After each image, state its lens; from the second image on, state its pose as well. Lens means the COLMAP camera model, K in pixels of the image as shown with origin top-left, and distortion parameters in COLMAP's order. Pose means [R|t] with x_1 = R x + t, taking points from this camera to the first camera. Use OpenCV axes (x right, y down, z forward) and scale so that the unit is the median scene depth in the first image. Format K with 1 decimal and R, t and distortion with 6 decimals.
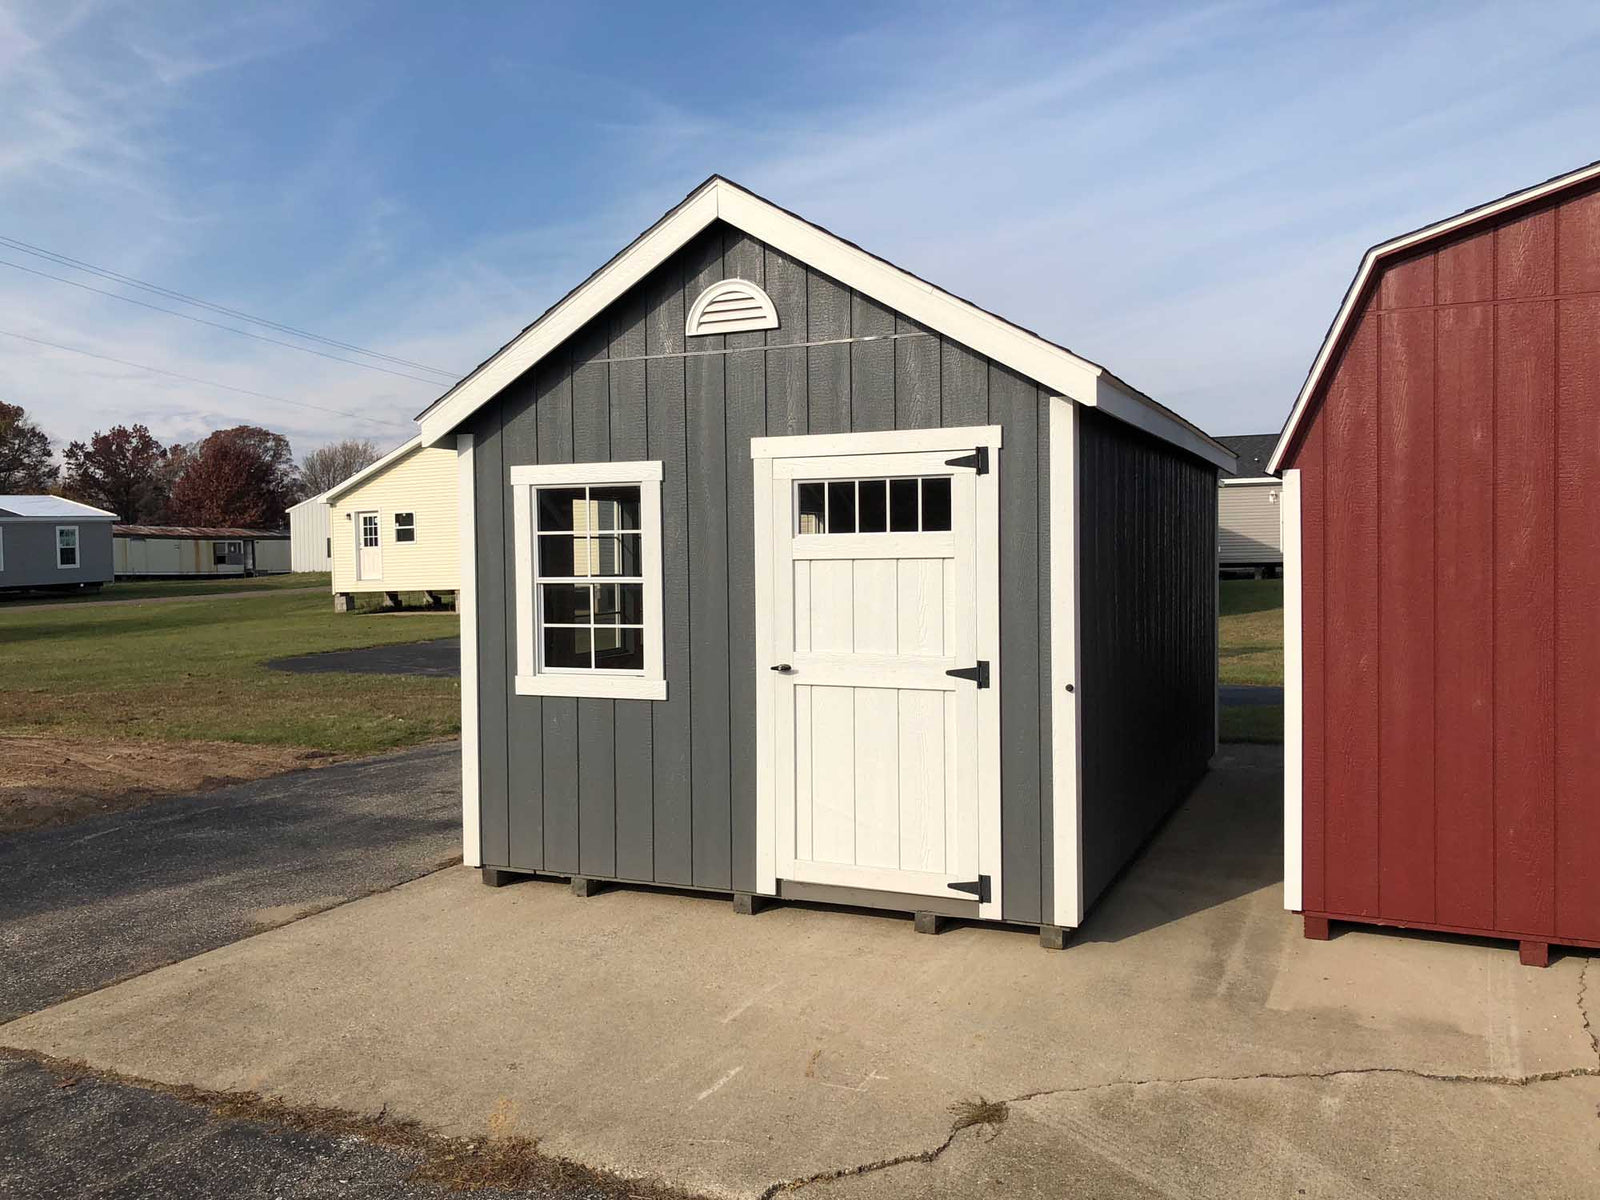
lens RADIAL K [[1331.9, 0, 800.0], [0, 1331.9, 600.0], [0, 0, 1]] dist [0.006621, 0.001860]
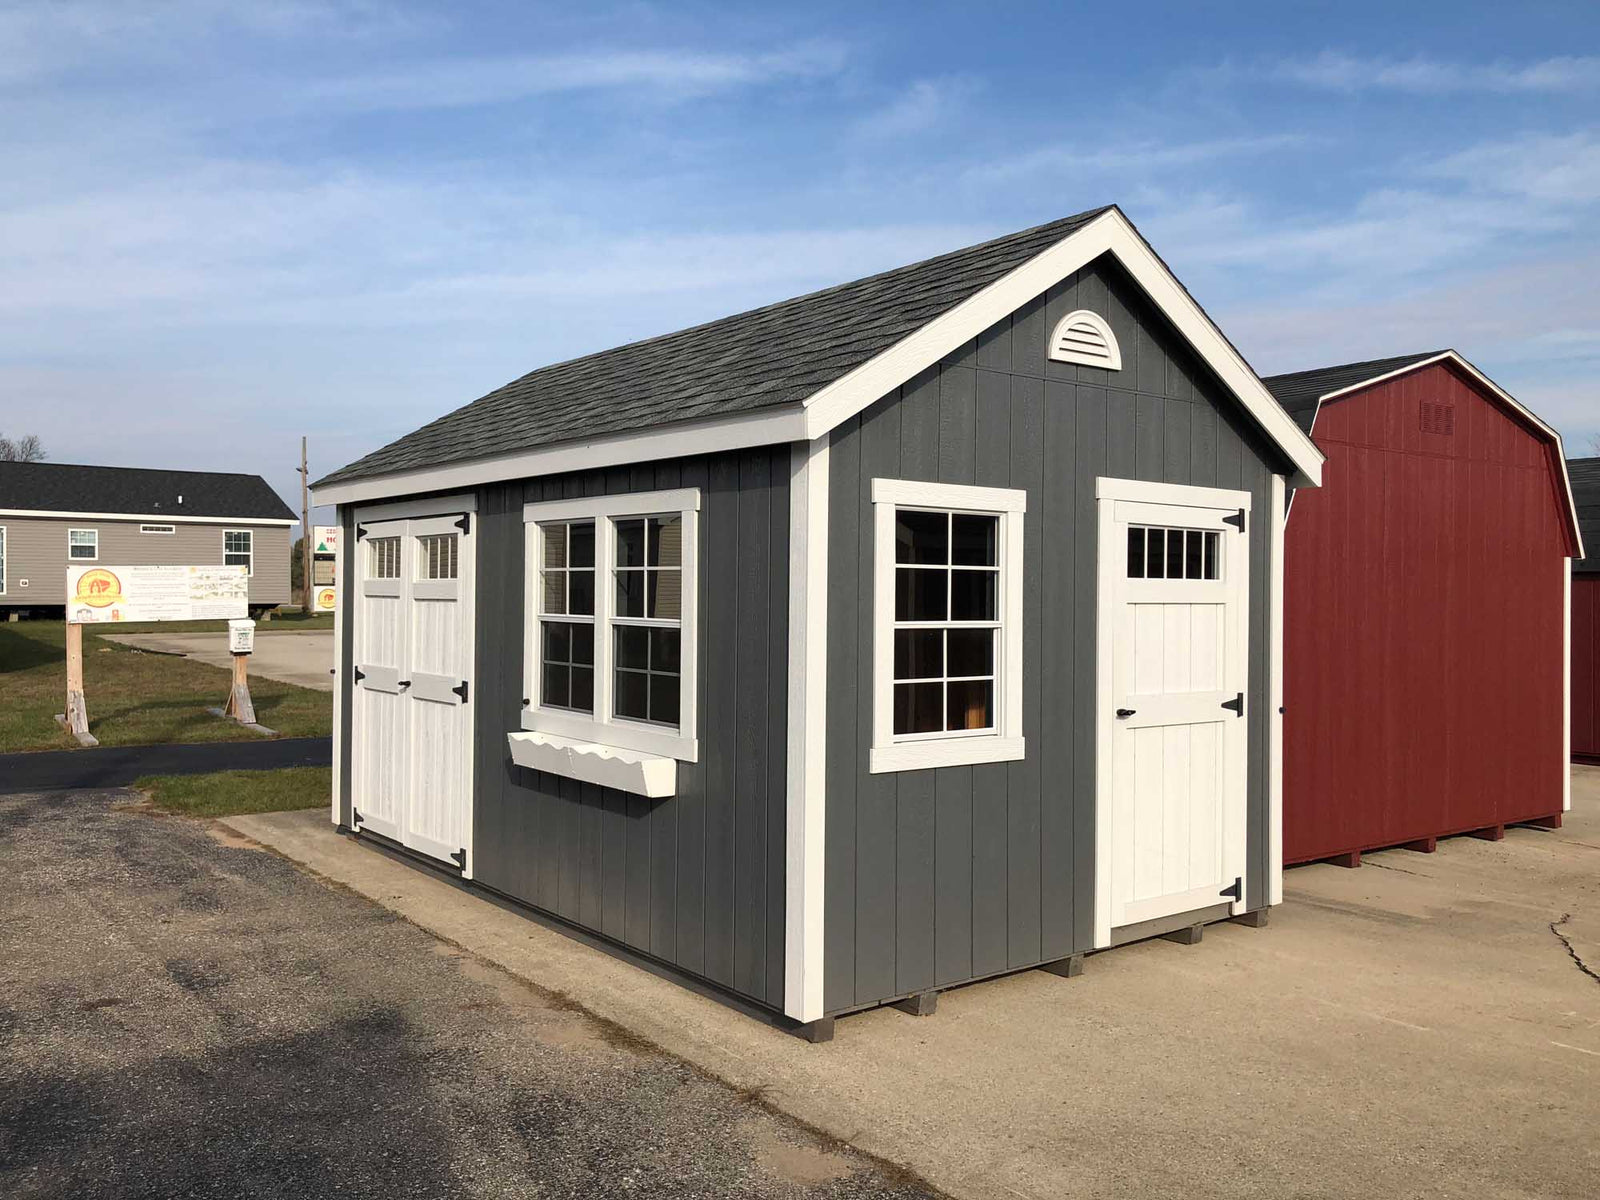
lens RADIAL K [[1331.9, 0, 800.0], [0, 1331.9, 600.0], [0, 0, 1]] dist [0.006621, 0.001860]
pose [[0.471539, 0.010092, 0.881787, -1.003955], [0.014265, 0.999716, -0.019070, -0.016912], [-0.881730, 0.021571, 0.471261, 0.740823]]
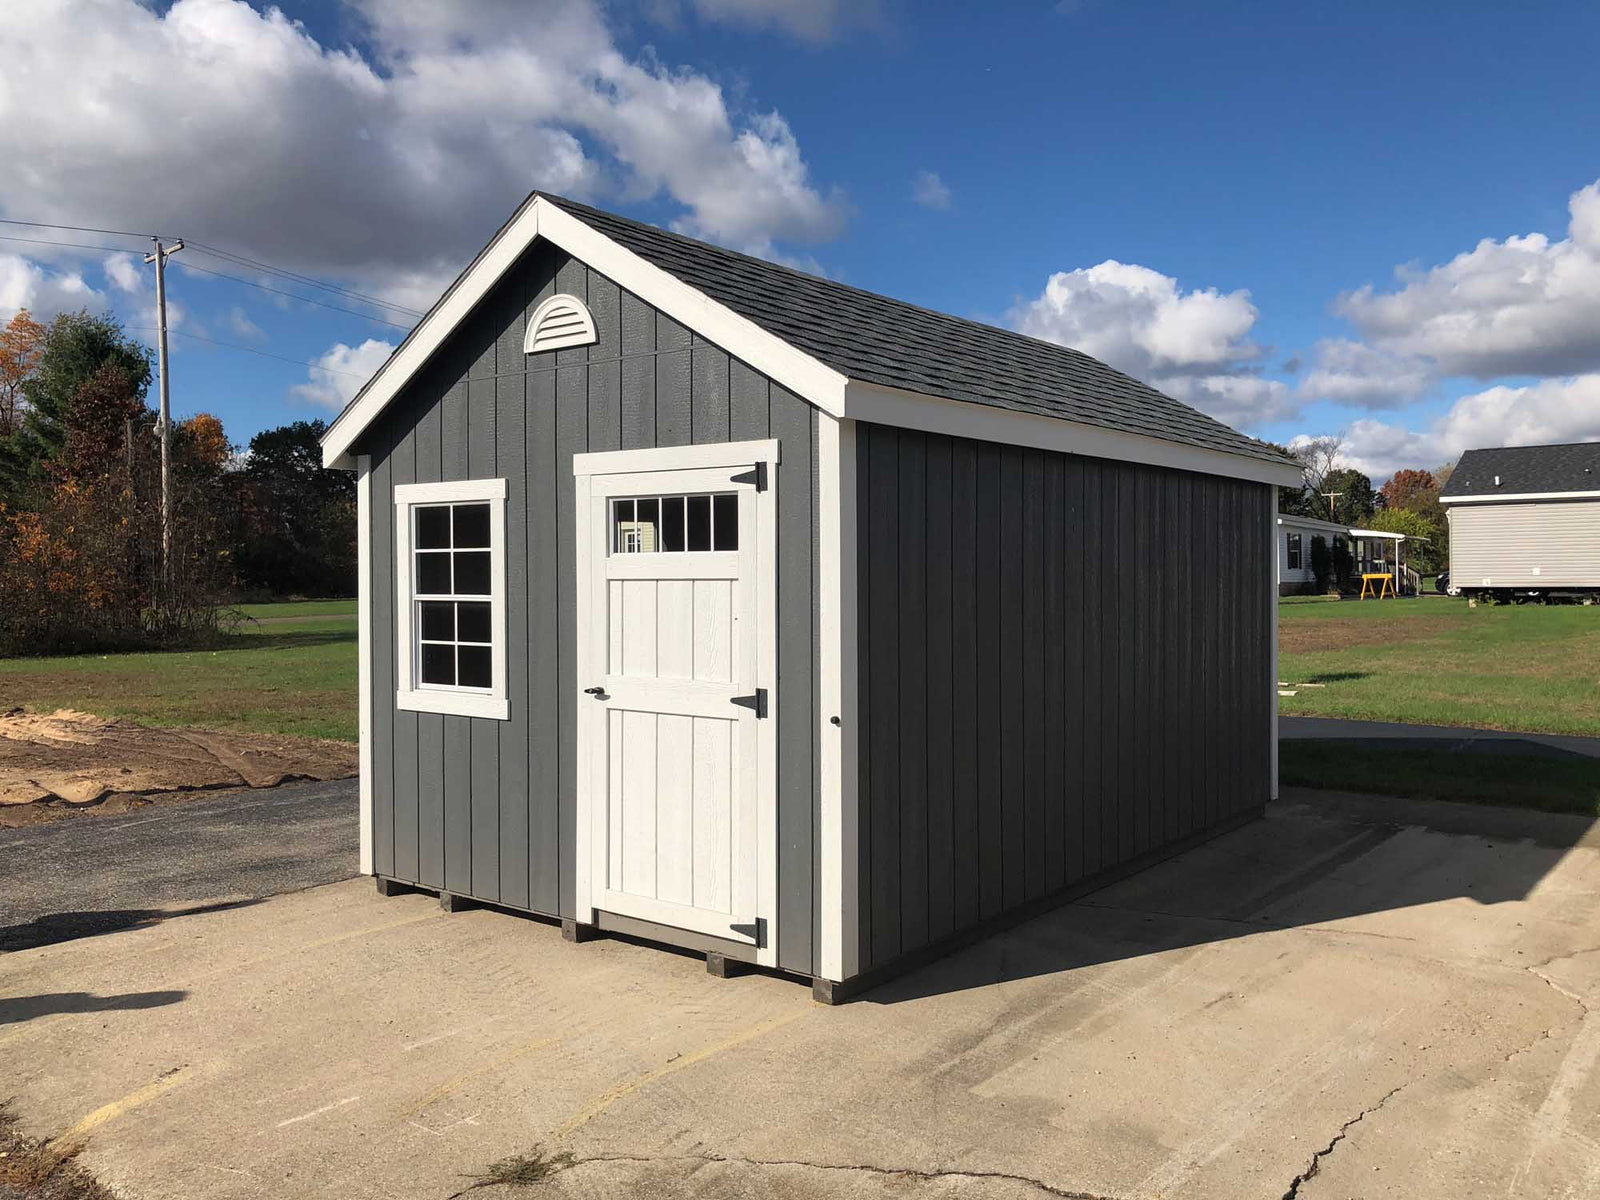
lens RADIAL K [[1331.9, 0, 800.0], [0, 1331.9, 600.0], [0, 0, 1]] dist [0.006621, 0.001860]
pose [[0.970194, 0.013211, -0.241970, 0.366476], [-0.016617, 0.999789, -0.012040, -0.005869], [0.241760, 0.015702, 0.970209, 0.089640]]
